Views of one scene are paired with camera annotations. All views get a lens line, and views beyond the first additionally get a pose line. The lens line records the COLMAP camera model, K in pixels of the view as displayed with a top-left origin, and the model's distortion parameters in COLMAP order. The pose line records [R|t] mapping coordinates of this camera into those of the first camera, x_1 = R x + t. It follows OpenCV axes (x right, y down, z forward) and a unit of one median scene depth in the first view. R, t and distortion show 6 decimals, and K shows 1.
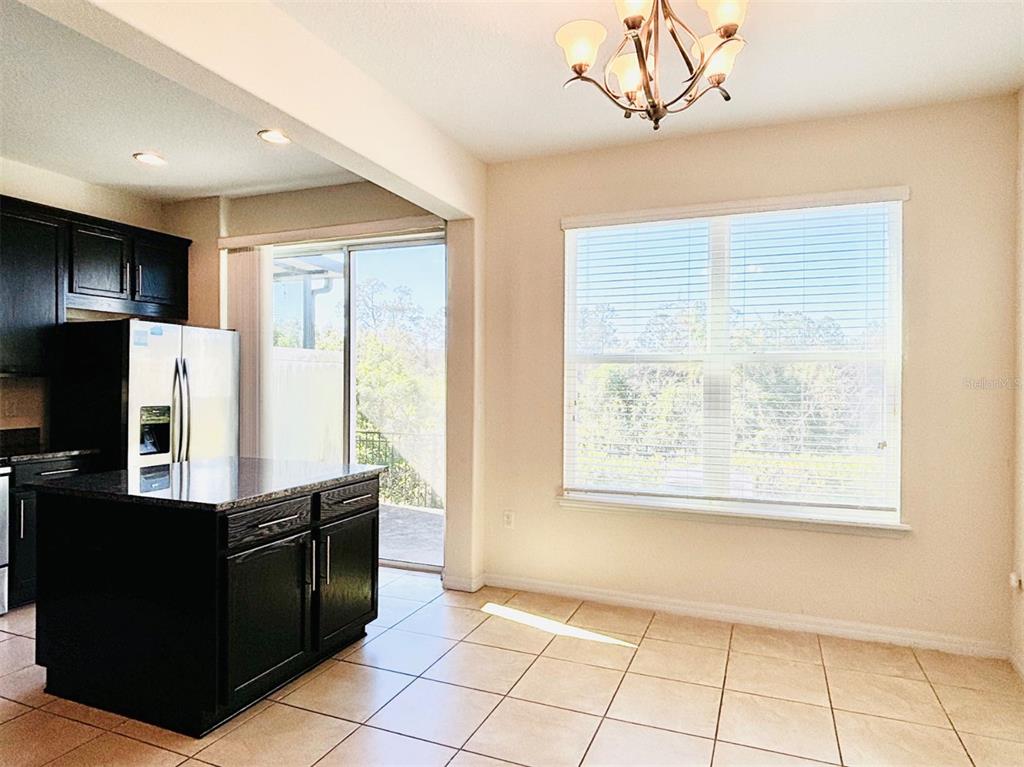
lens RADIAL K [[624.4, 0, 512.0], [0, 624.4, 383.5], [0, 0, 1]] dist [0.001948, -0.002162]
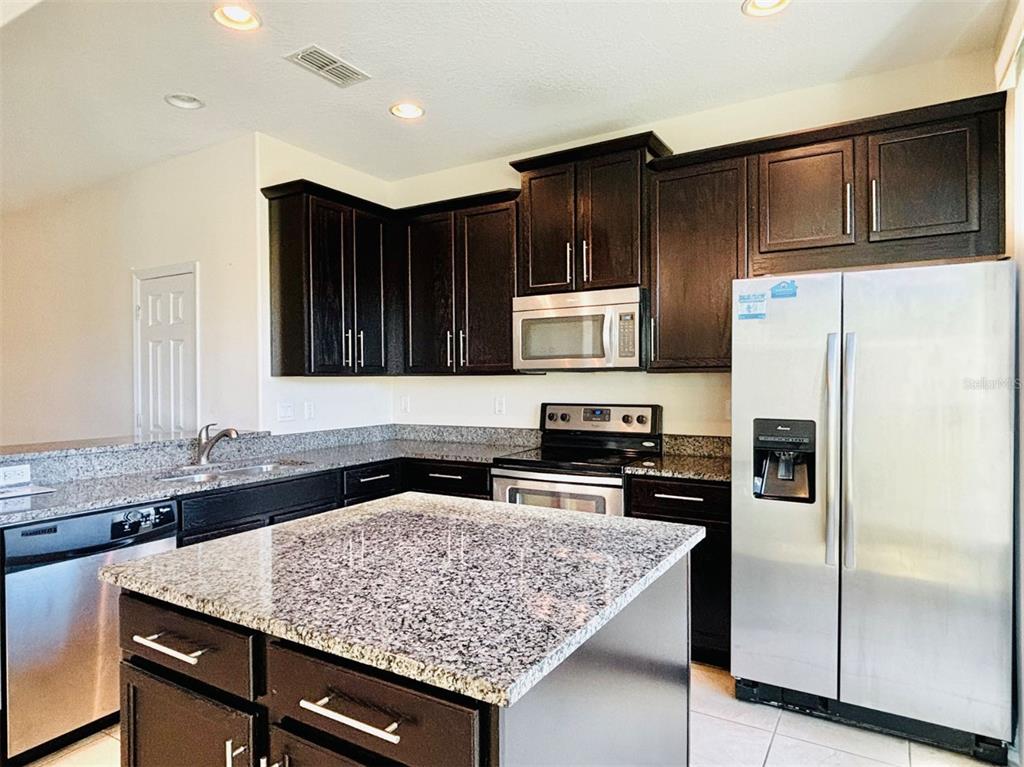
lens RADIAL K [[624.4, 0, 512.0], [0, 624.4, 383.5], [0, 0, 1]] dist [0.001948, -0.002162]
pose [[-0.152788, 0.005466, -0.988244, 0.052383], [0.005899, 0.999972, 0.004619, -0.001356], [0.988241, -0.005124, -0.152816, 0.831146]]
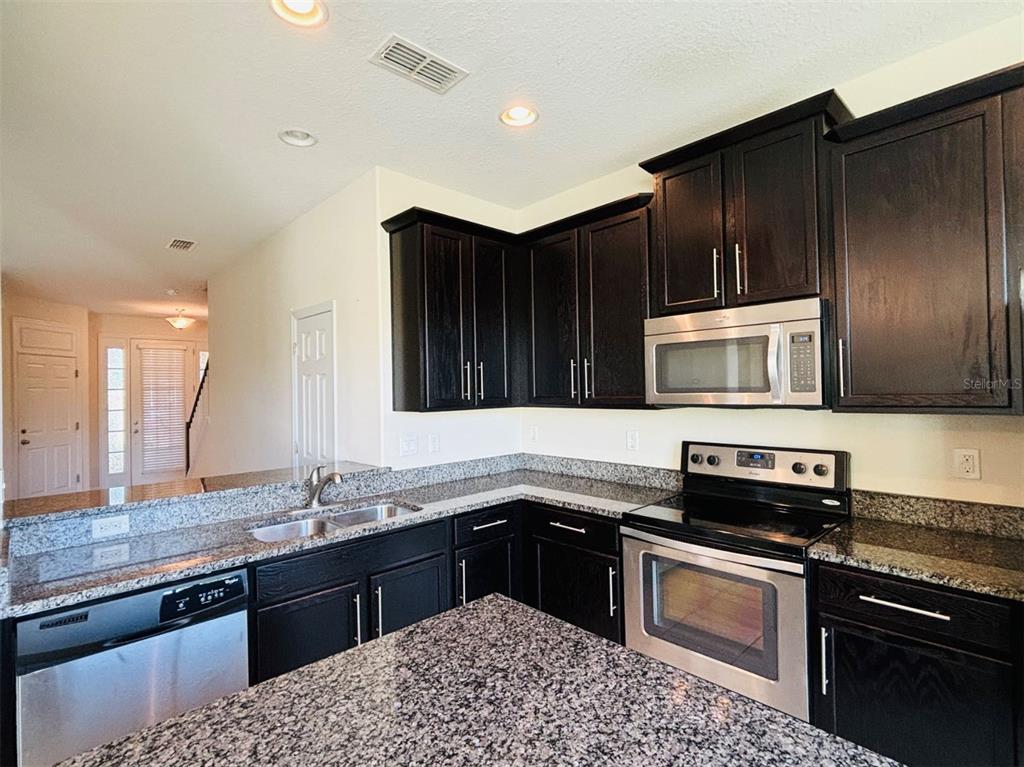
lens RADIAL K [[502.7, 0, 507.8], [0, 502.7, 381.4], [0, 0, 1]] dist [0.003624, -0.020218]
pose [[-0.417931, -0.010076, -0.908423, -0.199429], [0.015859, 0.999705, -0.018385, -0.035091], [0.908340, -0.022090, -0.417648, 0.799827]]
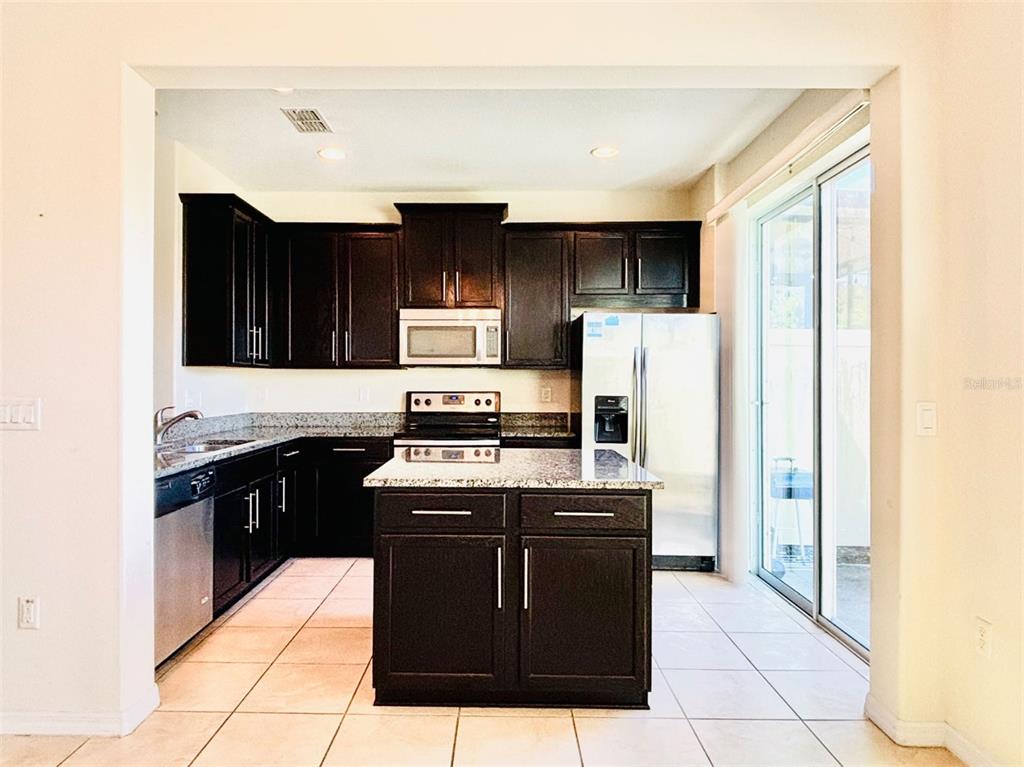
lens RADIAL K [[641.5, 0, 492.8], [0, 641.5, 379.6], [0, 0, 1]] dist [0.007938, 0.000020]
pose [[0.363571, -0.005078, -0.931553, 0.324237], [-0.001642, 0.999980, -0.006092, 0.016639], [0.931565, 0.003745, 0.363555, 0.442037]]
